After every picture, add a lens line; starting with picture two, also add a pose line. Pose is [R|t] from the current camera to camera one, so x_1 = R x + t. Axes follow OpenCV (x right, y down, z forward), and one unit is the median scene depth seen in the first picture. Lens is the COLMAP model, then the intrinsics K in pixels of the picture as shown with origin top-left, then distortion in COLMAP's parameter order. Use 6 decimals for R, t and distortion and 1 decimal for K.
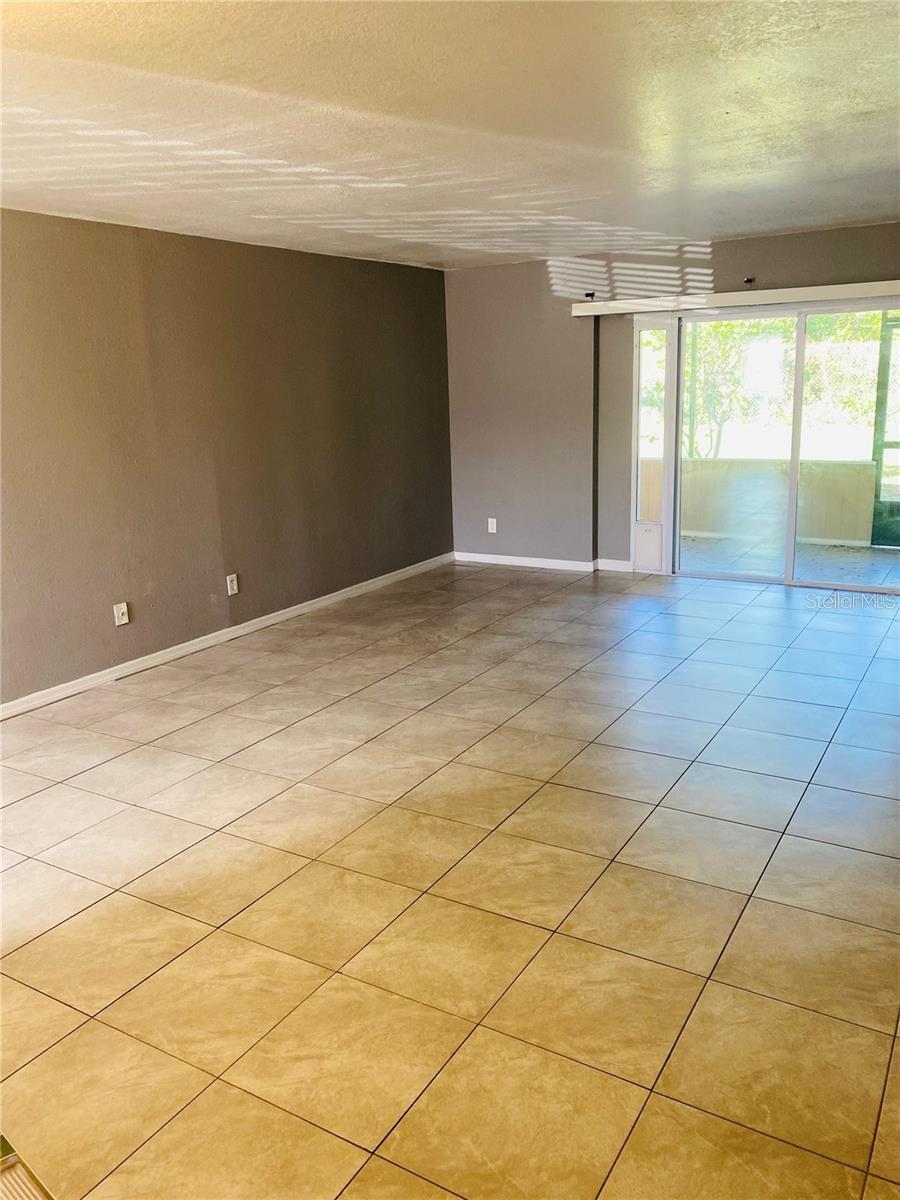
lens RADIAL K [[923.4, 0, 455.1], [0, 923.4, 607.5], [0, 0, 1]] dist [0.011791, -0.006400]
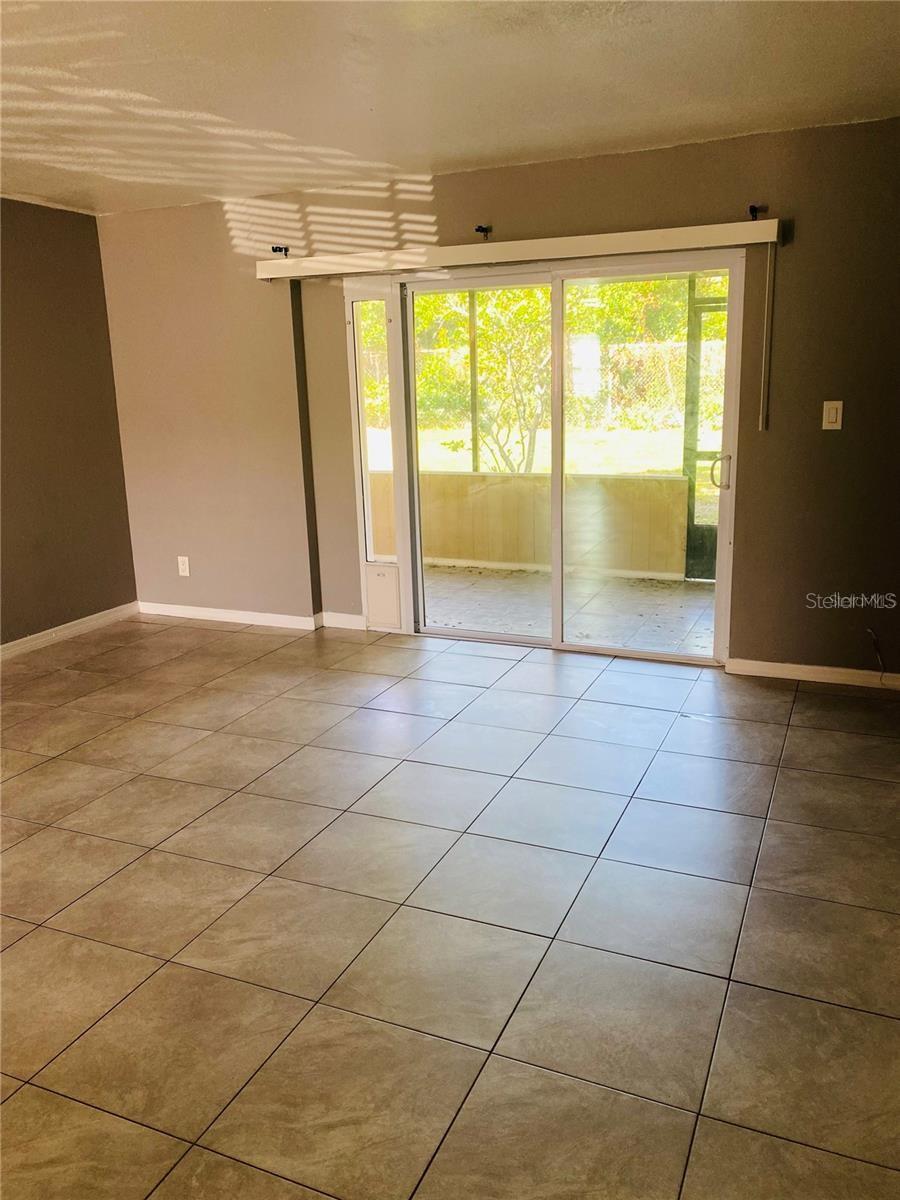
lens RADIAL K [[926.2, 0, 450.0], [0, 926.2, 600.0], [0, 0, 1]] dist [0.005675, -0.007797]
pose [[0.991929, -0.022086, 0.124856, 0.178267], [0.023362, 0.999689, -0.008762, -0.058088], [-0.124623, 0.011608, 0.992136, 0.270740]]
